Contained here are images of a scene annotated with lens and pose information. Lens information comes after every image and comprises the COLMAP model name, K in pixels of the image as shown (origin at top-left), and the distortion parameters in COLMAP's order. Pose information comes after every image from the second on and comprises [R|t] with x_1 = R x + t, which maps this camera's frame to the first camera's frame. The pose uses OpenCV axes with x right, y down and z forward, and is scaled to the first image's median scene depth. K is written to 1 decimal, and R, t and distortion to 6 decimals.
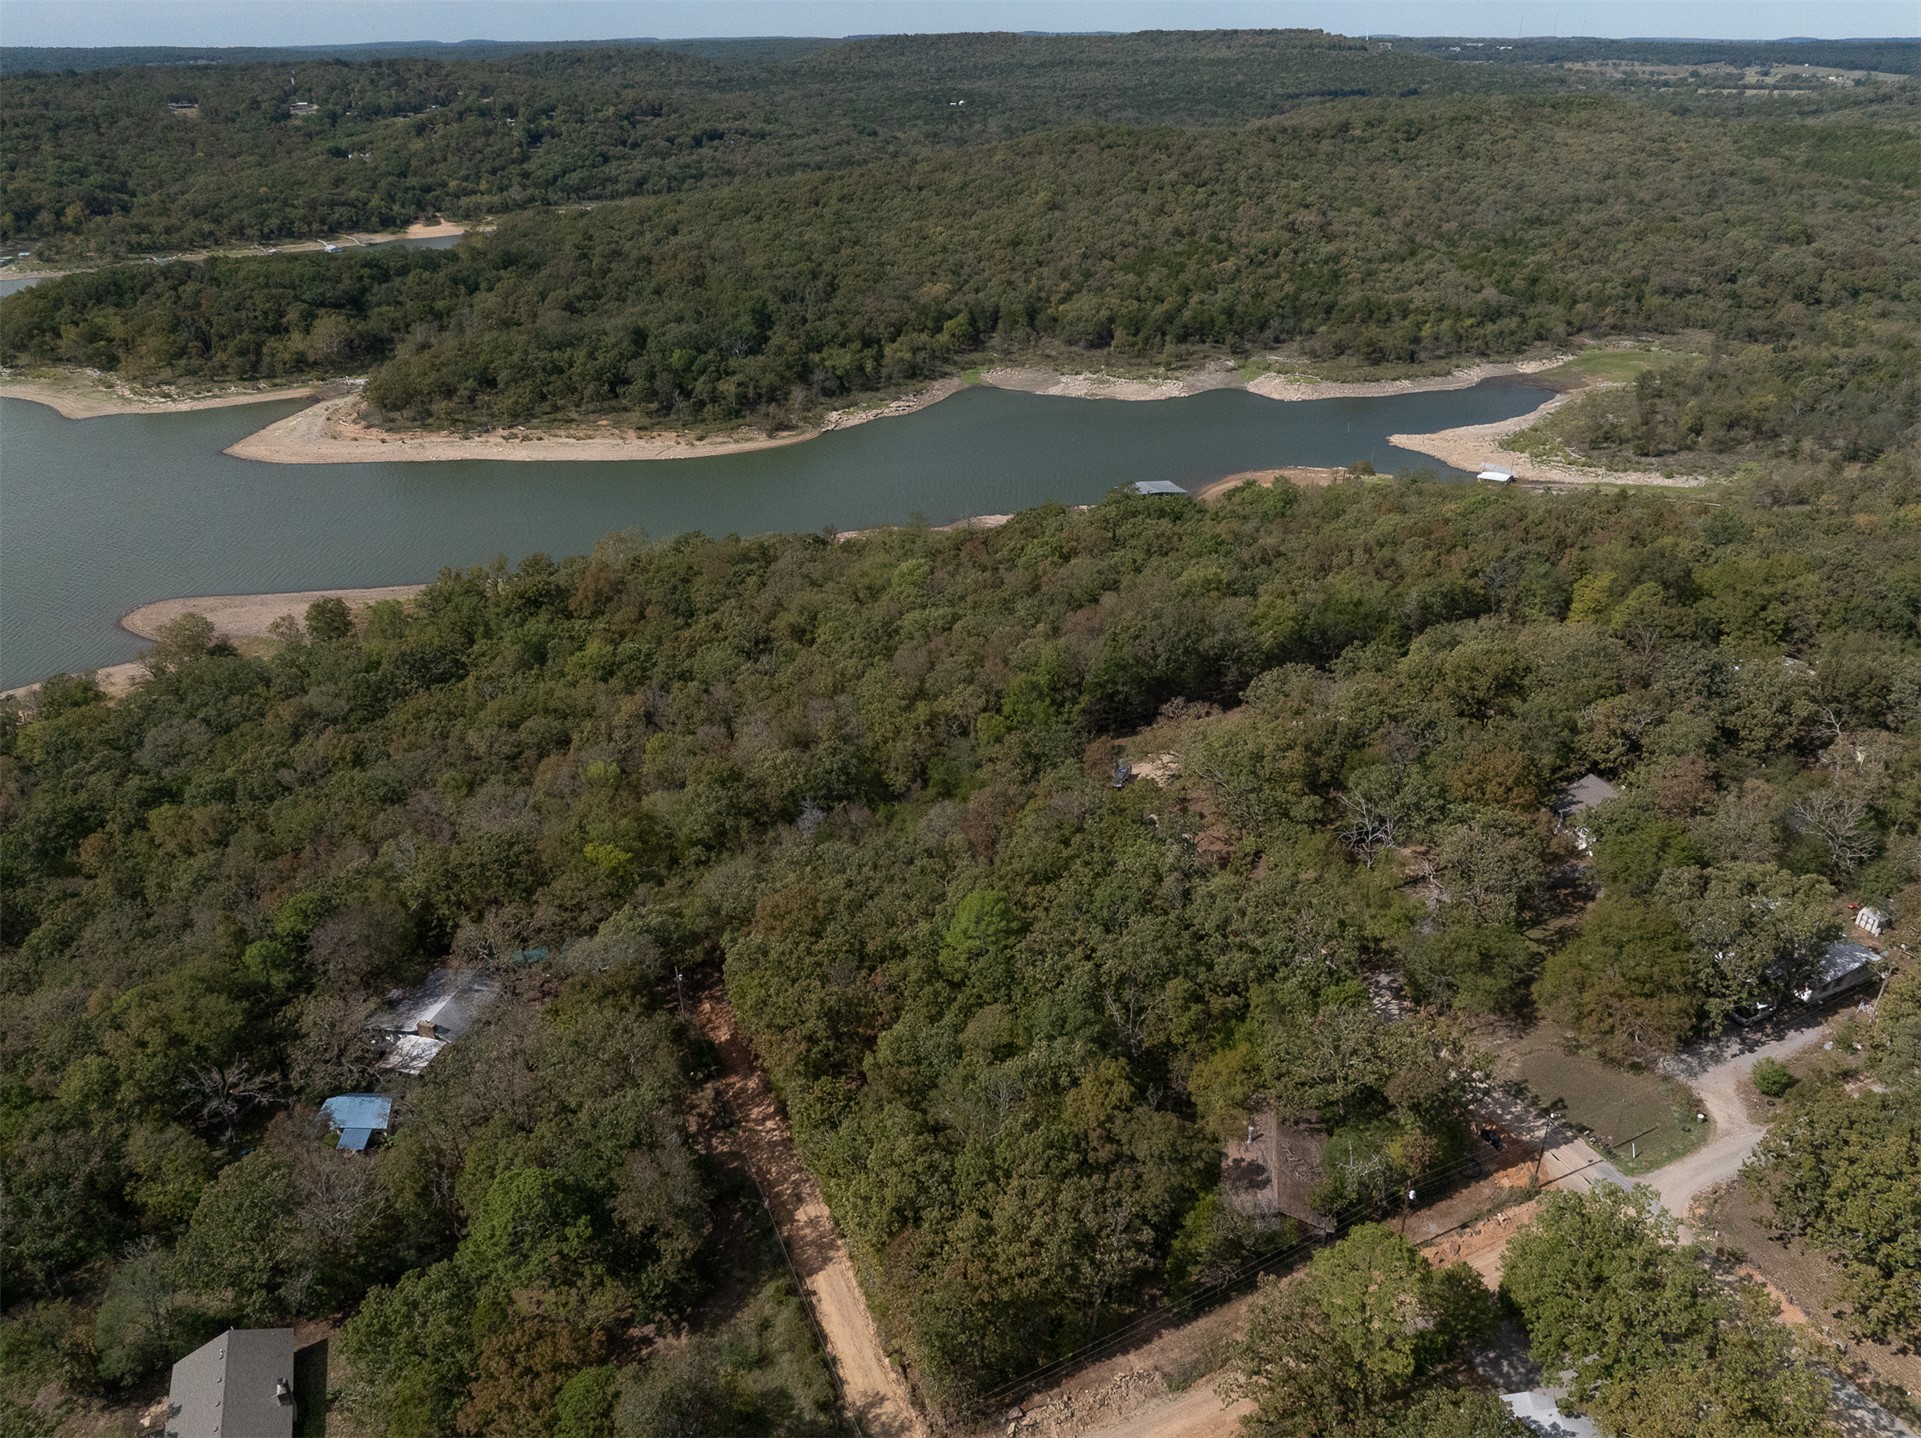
lens RADIAL K [[1366.4, 0, 959.6], [0, 1366.4, 718.3], [0, 0, 1]] dist [-0.066547, 0.035888]
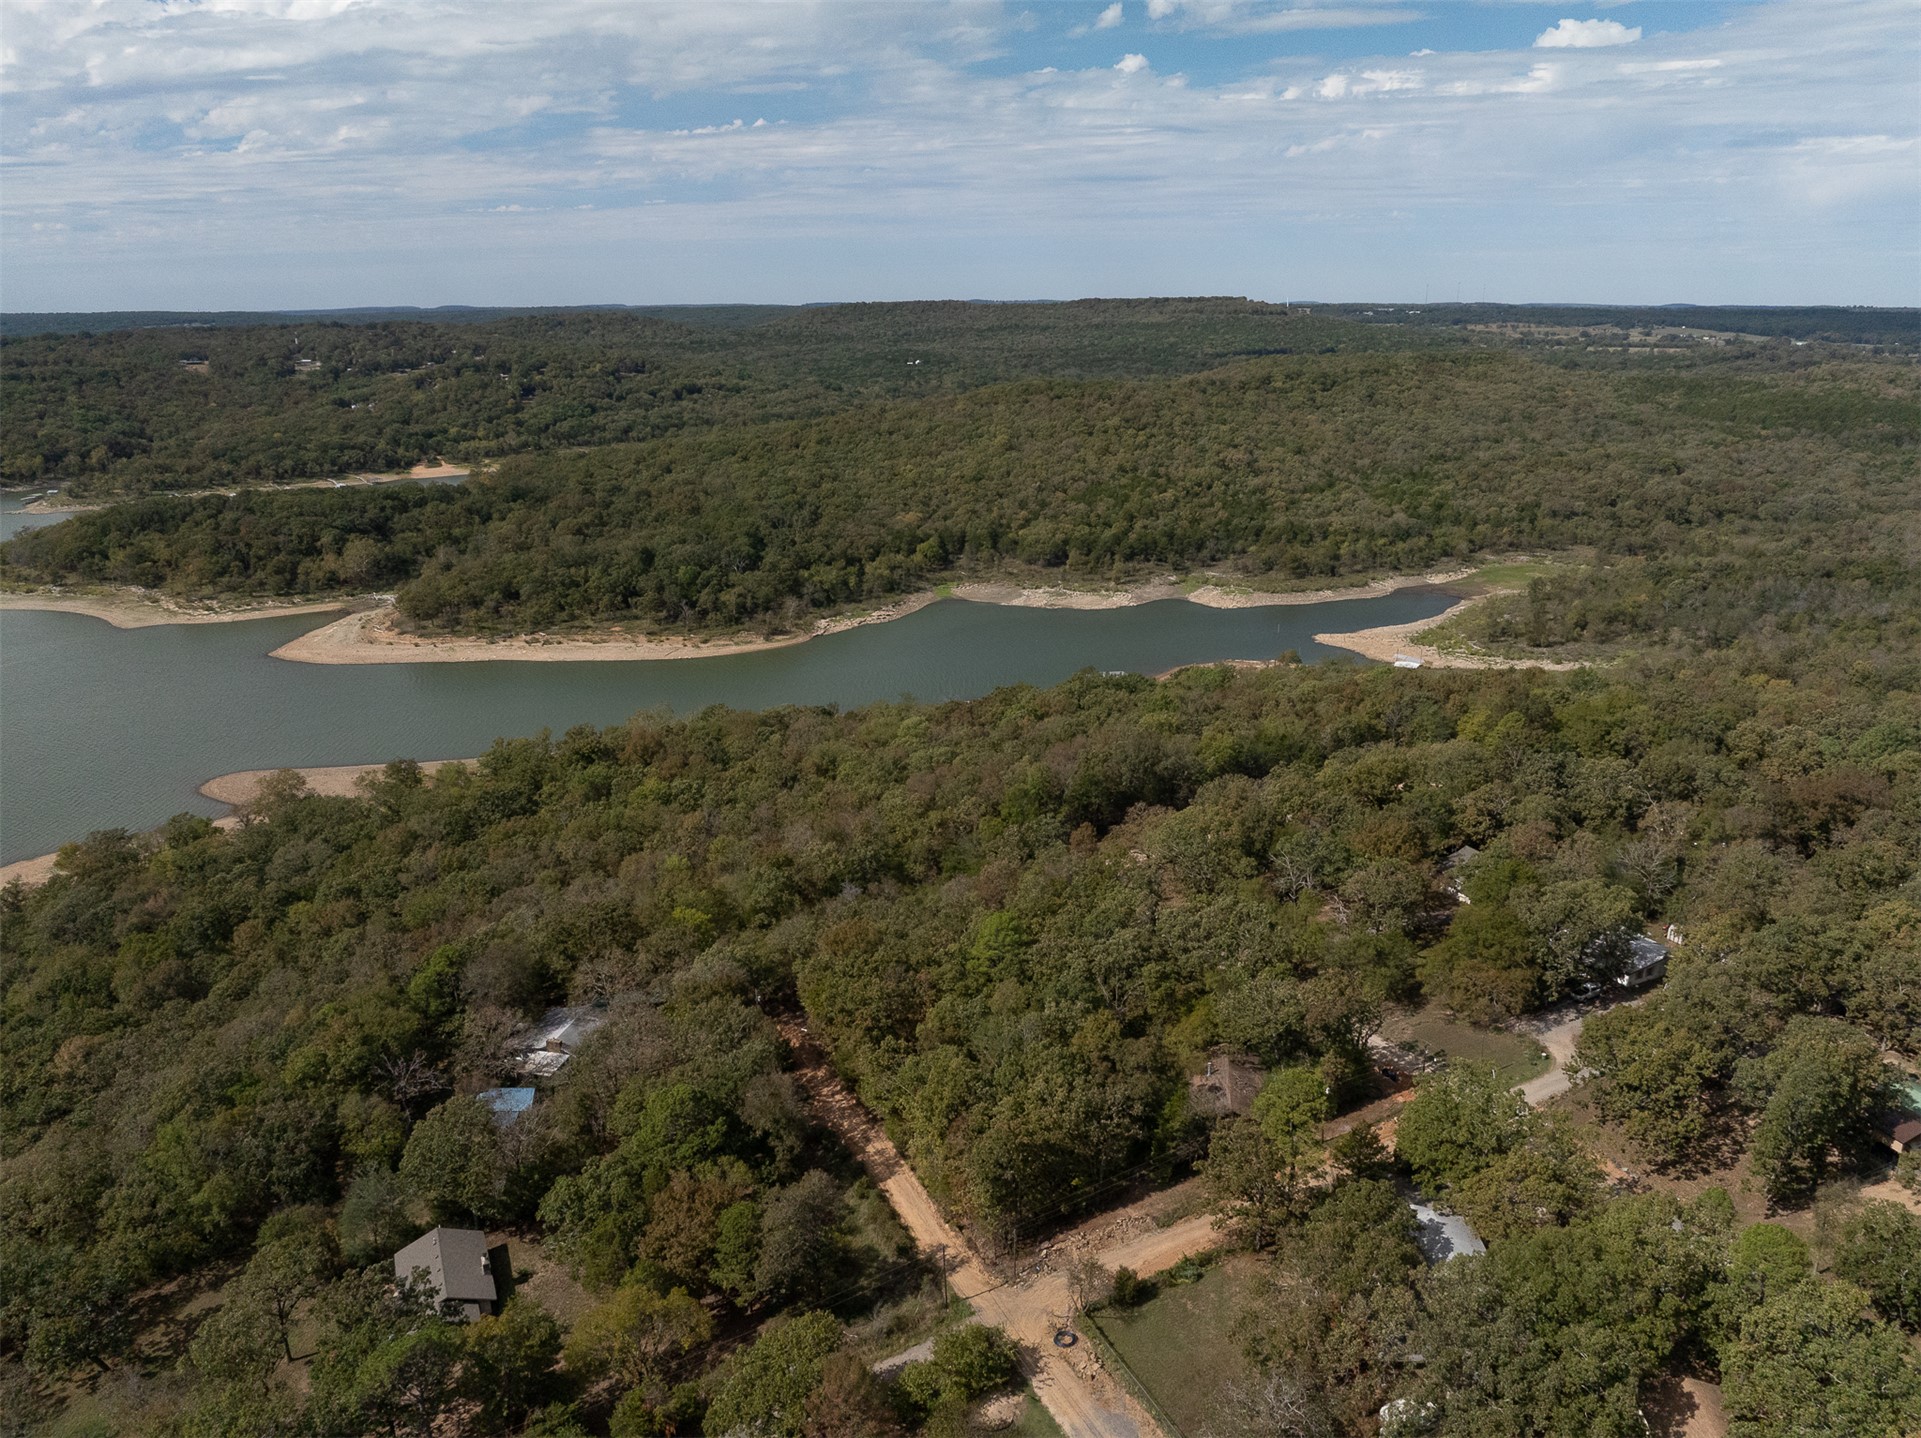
lens RADIAL K [[1366.4, 0, 963.8], [0, 1366.4, 710.1], [0, 0, 1]] dist [-0.066547, 0.035888]
pose [[0.999245, -0.010077, 0.037522, -0.026305], [0.016574, 0.984053, -0.177103, 0.067732], [-0.035139, 0.177592, 0.983477, -0.131872]]
